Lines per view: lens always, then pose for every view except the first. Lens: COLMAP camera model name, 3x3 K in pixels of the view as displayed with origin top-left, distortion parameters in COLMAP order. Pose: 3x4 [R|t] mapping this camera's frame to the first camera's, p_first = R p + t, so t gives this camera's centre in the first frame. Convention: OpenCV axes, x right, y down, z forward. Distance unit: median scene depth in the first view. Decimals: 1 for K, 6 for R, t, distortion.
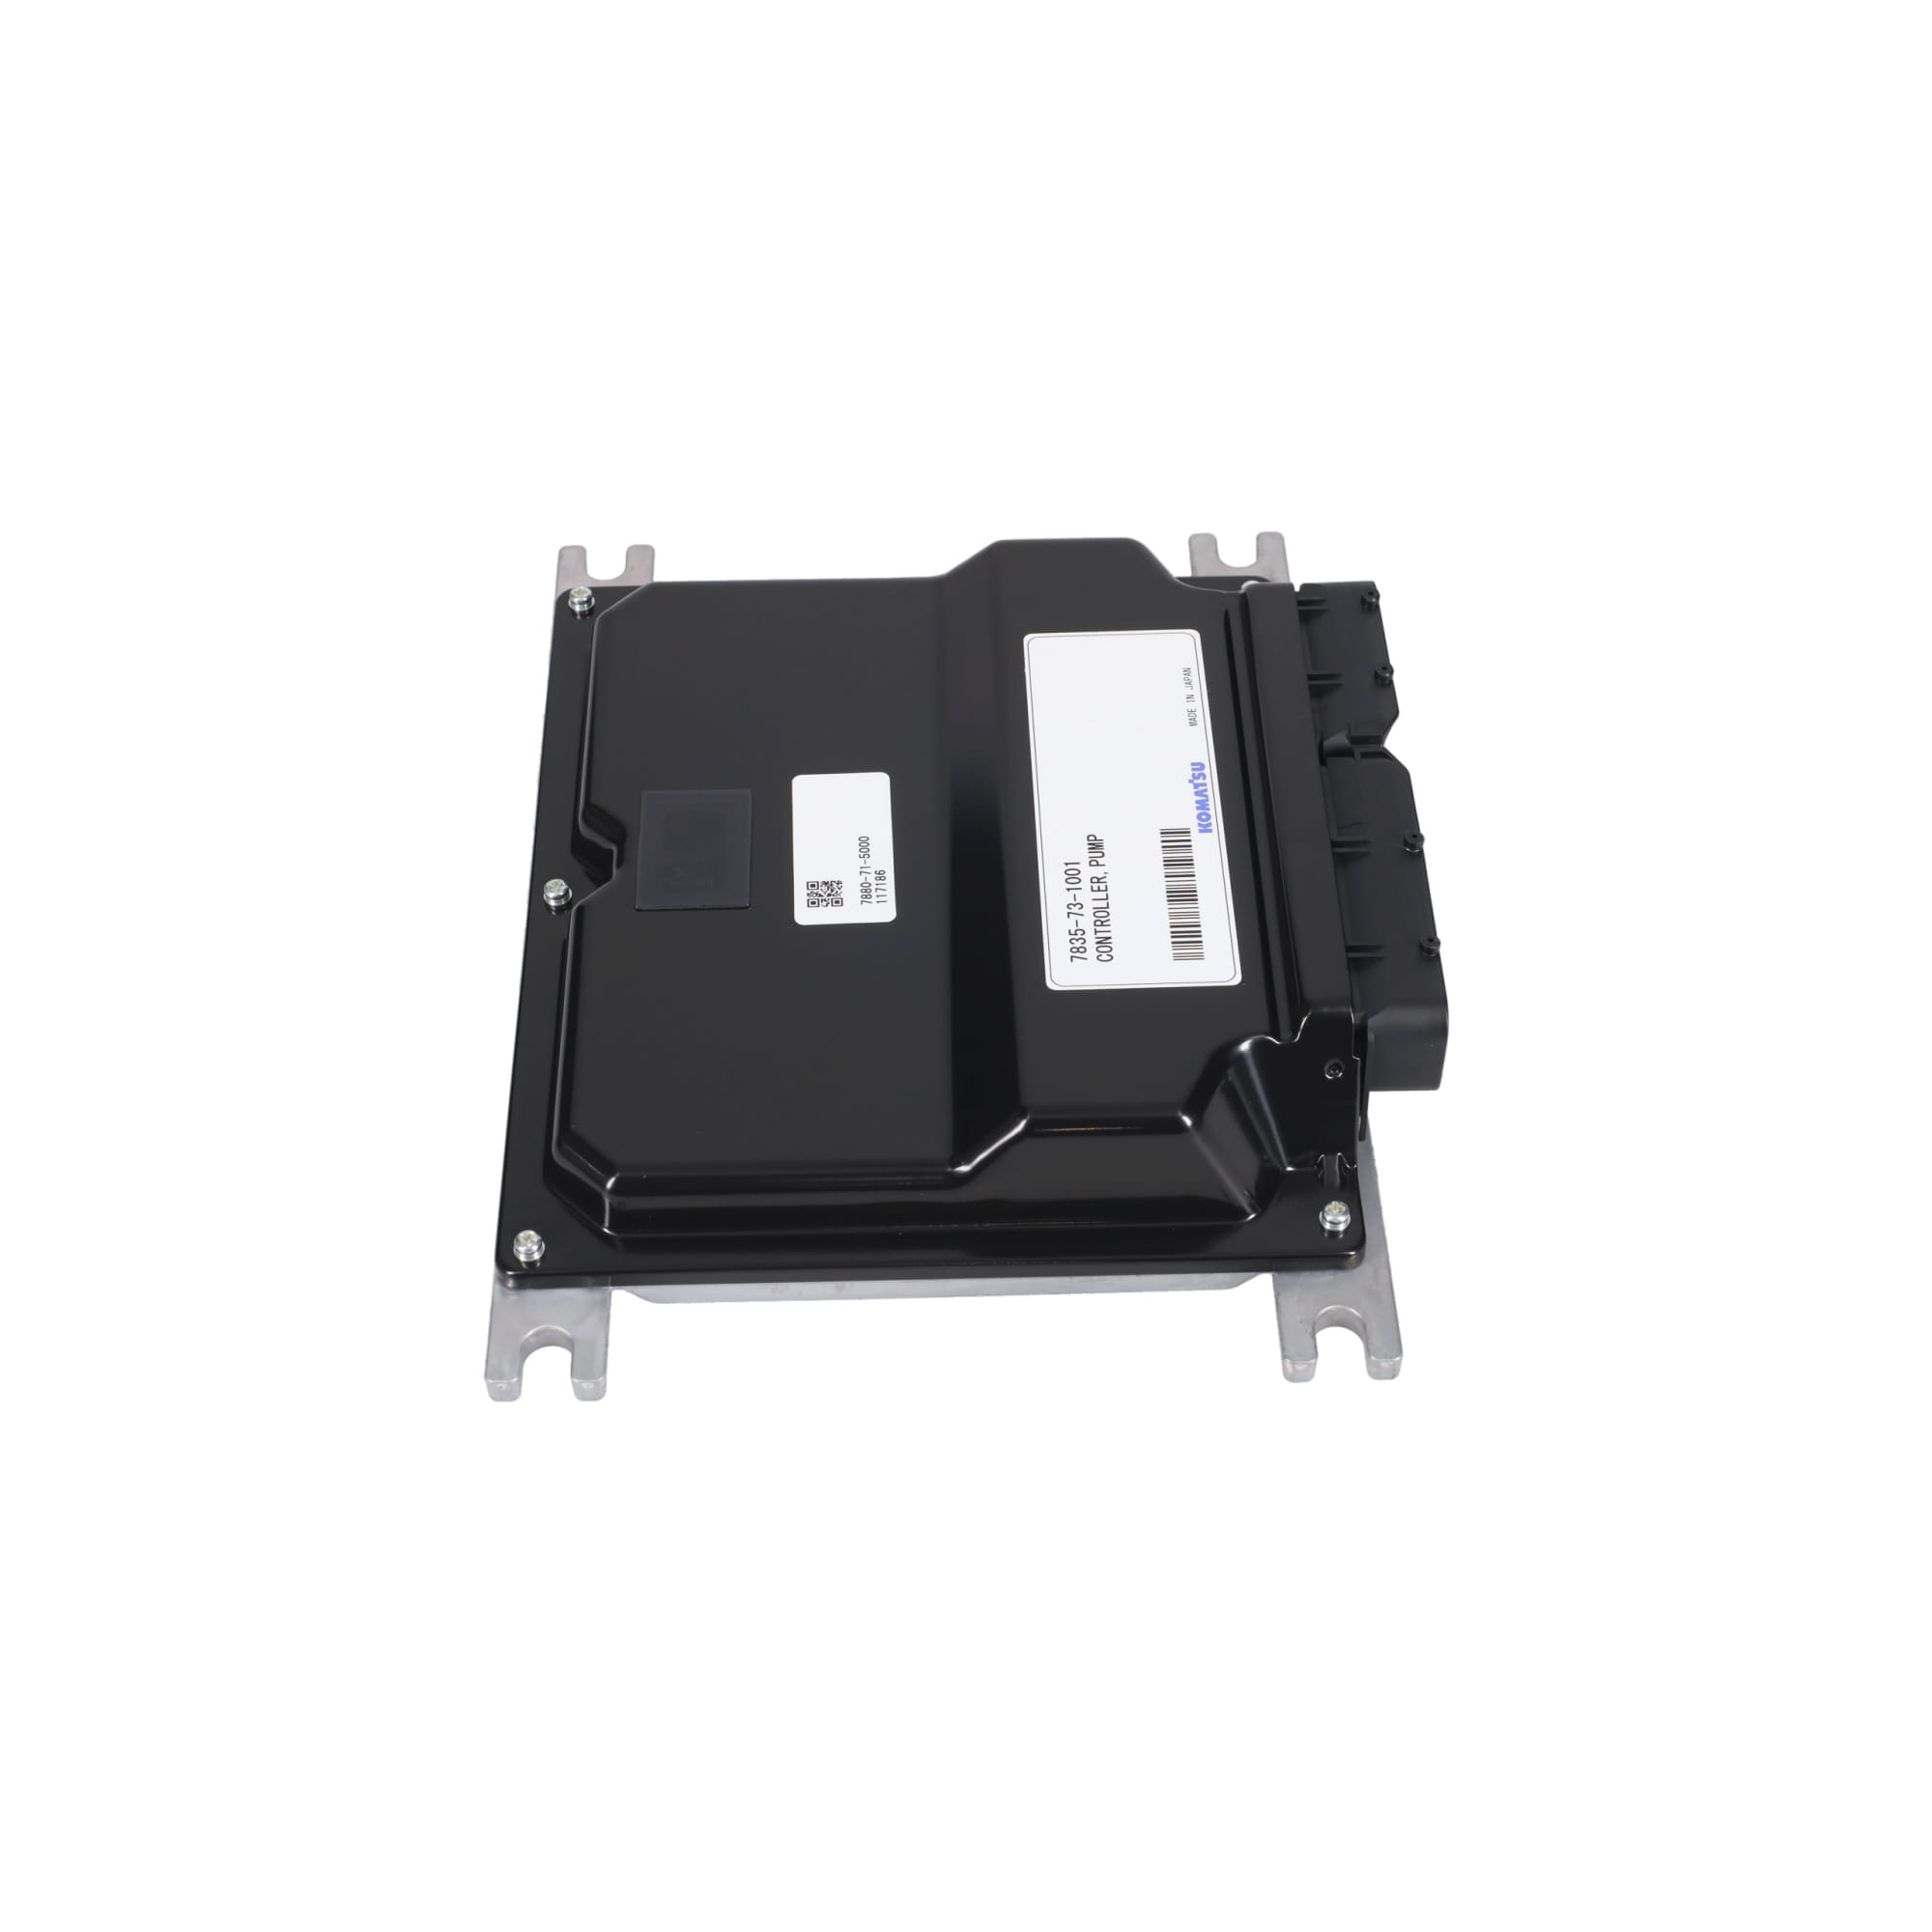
lens RADIAL K [[3100.4, 0, 961.0], [0, 3100.4, 967.7], [0, 0, 1]] dist [-0.018229, 0.000000]
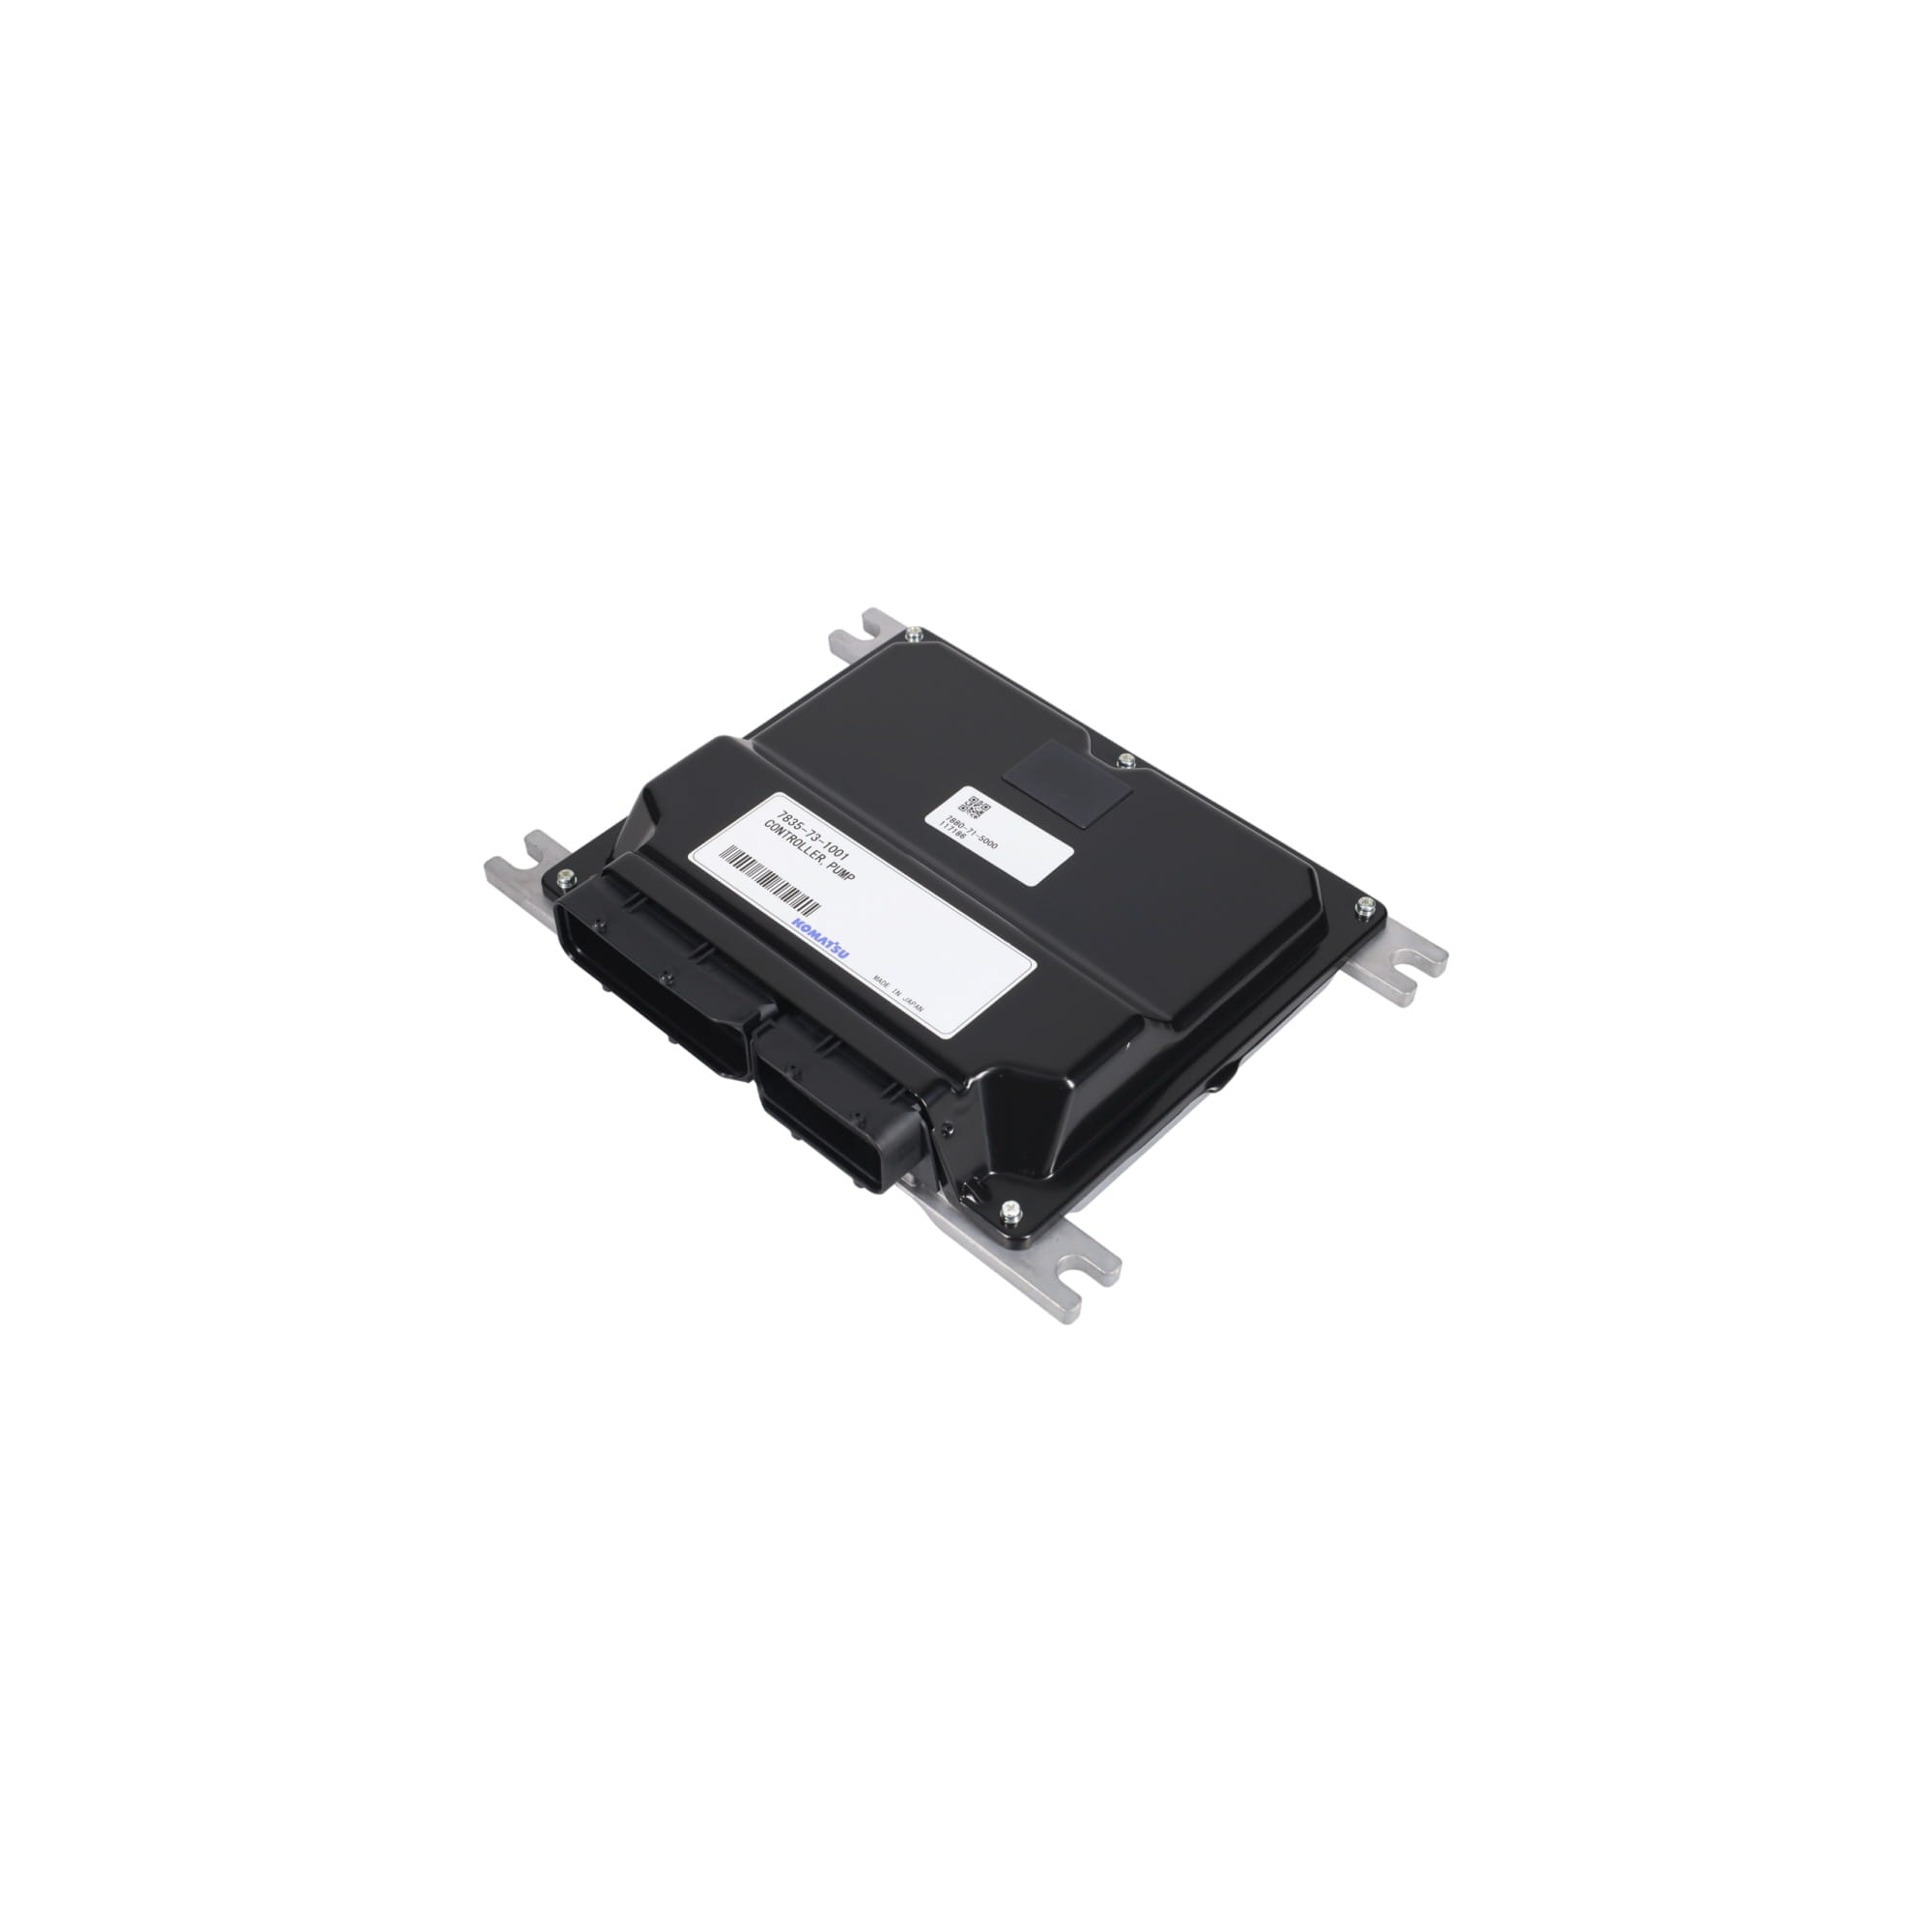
lens RADIAL K [[2263.2, 0, 949.2], [0, 2263.2, 962.6], [0, 0, 1]] dist [0.020621, 0.000000]
pose [[-0.700864, 0.533329, -0.473656, 0.517647], [-0.528184, 0.058244, 0.847130, -0.932010], [0.479386, 0.843901, 0.240875, 0.801261]]
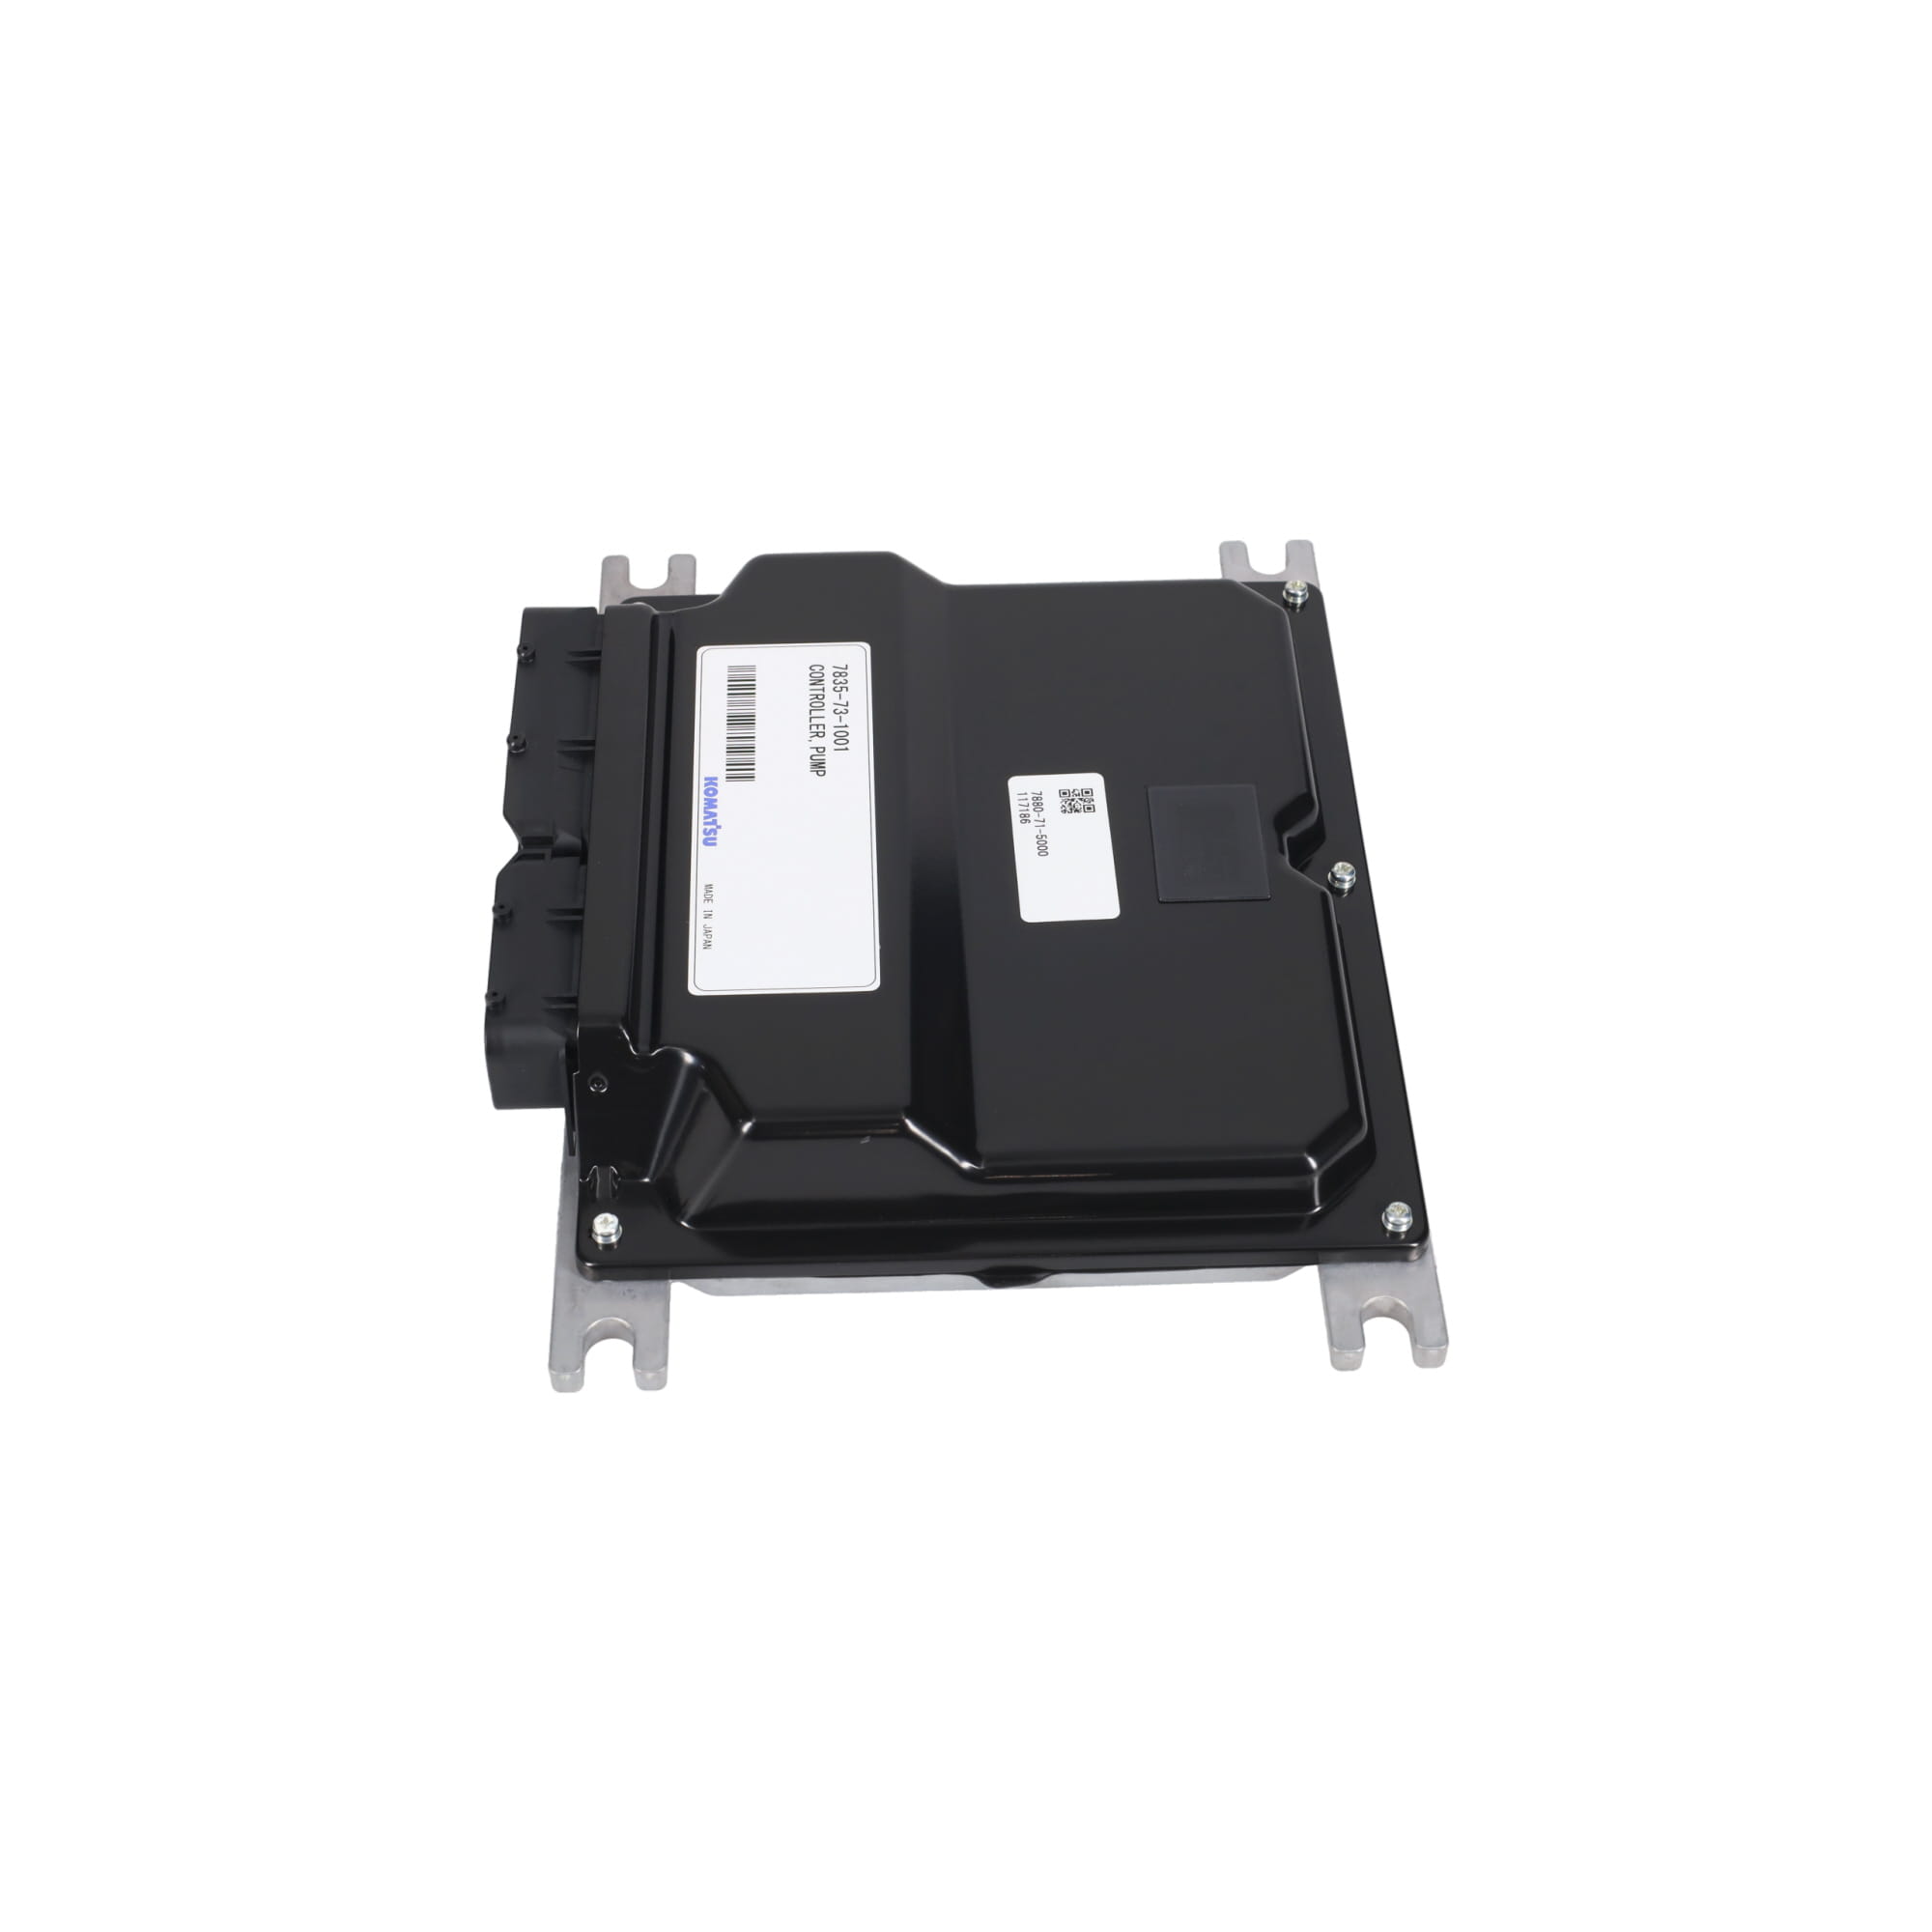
lens RADIAL K [[3100.4, 0, 964.3], [0, 3100.4, 965.3], [0, 0, 1]] dist [-0.018229, 0.000000]
pose [[-0.999922, 0.012464, 0.000855, -0.006058], [-0.000424, -0.102229, 0.994761, -1.079600], [0.012486, 0.994683, 0.102227, 0.952869]]
